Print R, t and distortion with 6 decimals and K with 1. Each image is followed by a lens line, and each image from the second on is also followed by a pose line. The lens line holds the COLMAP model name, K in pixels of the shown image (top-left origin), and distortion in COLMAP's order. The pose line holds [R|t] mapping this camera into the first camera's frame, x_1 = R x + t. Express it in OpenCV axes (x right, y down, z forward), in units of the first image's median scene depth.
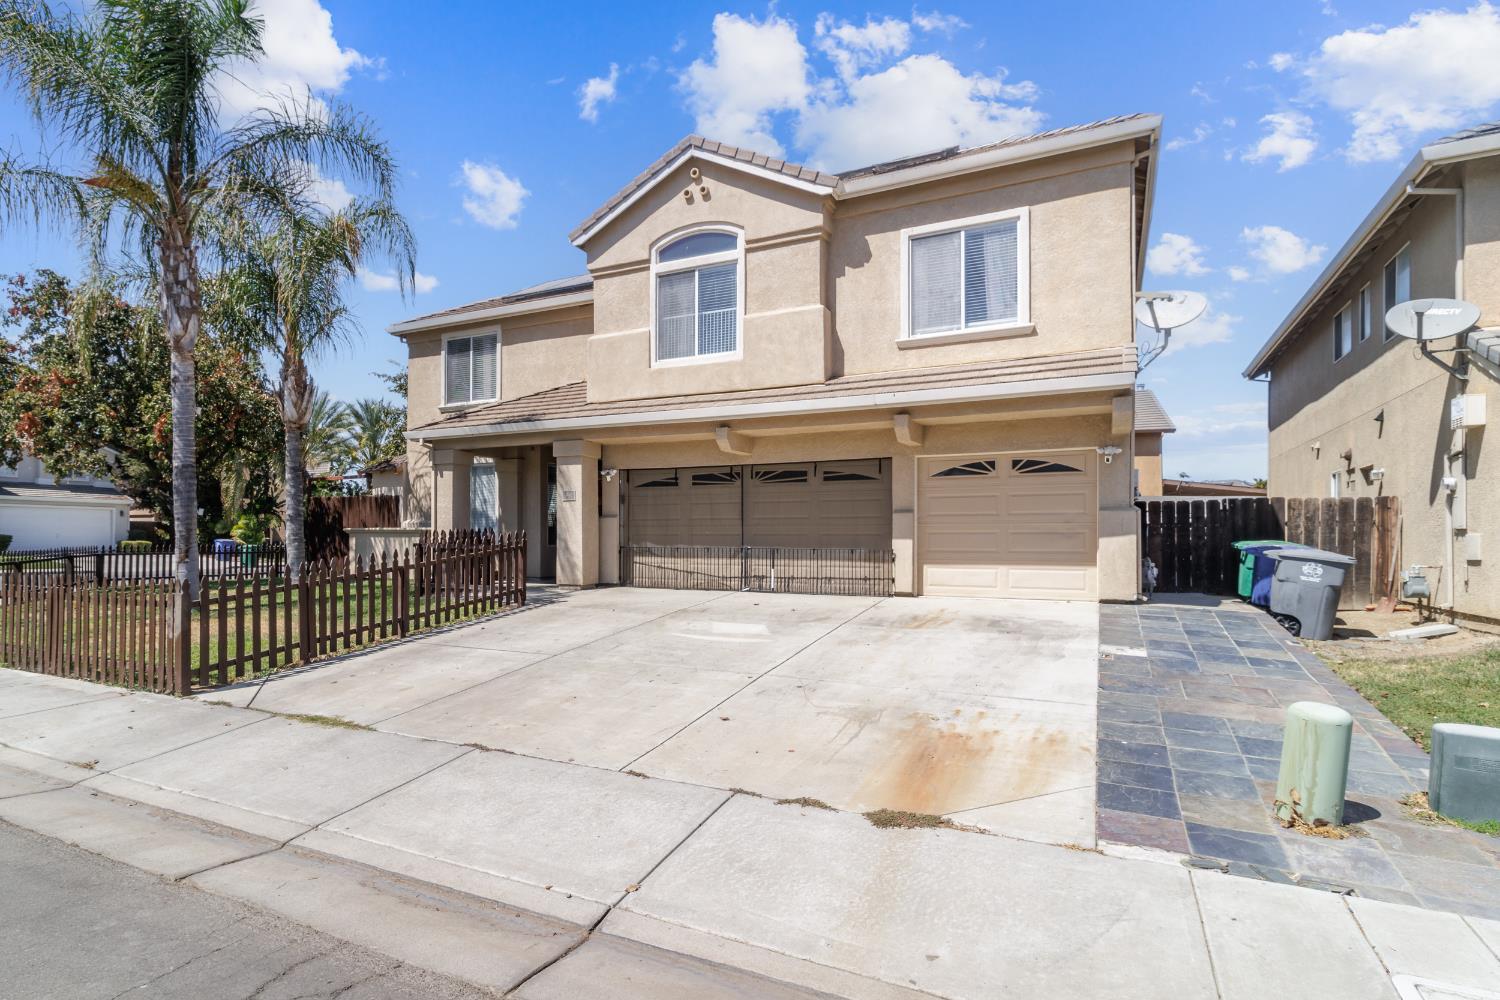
lens RADIAL K [[732.1, 0, 746.8], [0, 732.1, 538.7], [0, 0, 1]] dist [0.003612, 0.000415]
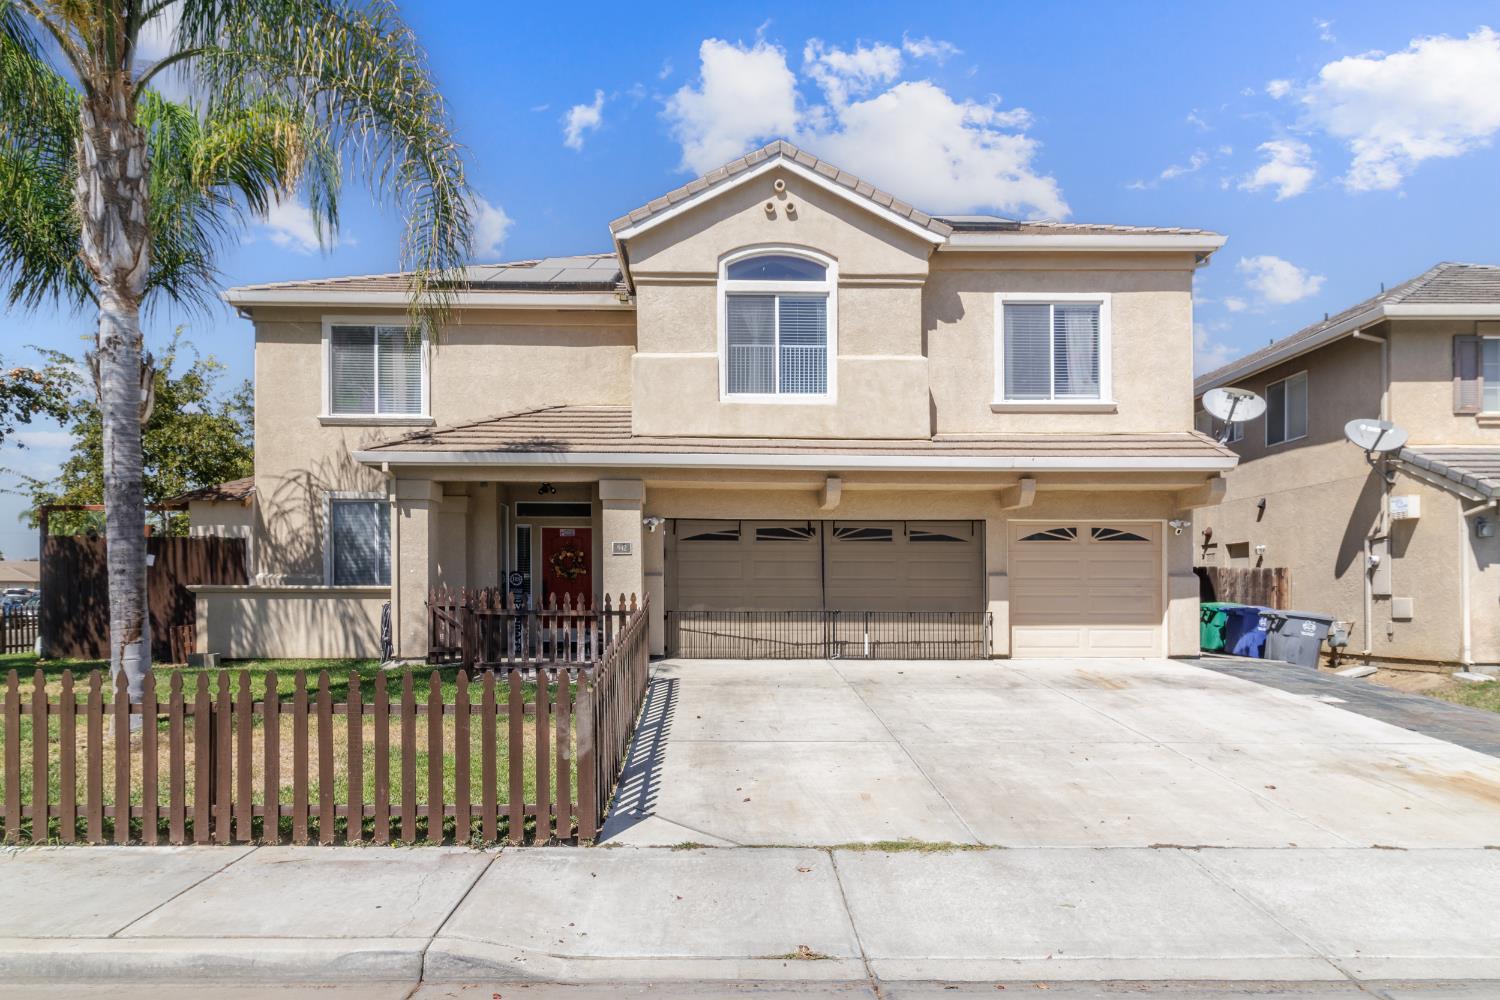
lens RADIAL K [[796.0, 0, 756.0], [0, 796.0, 606.5], [0, 0, 1]] dist [0.003031, 0.000212]
pose [[0.897914, -0.003424, 0.440158, -0.528304], [-0.000875, 0.999954, 0.009563, -0.002833], [-0.440171, -0.008972, 0.897869, 0.152456]]
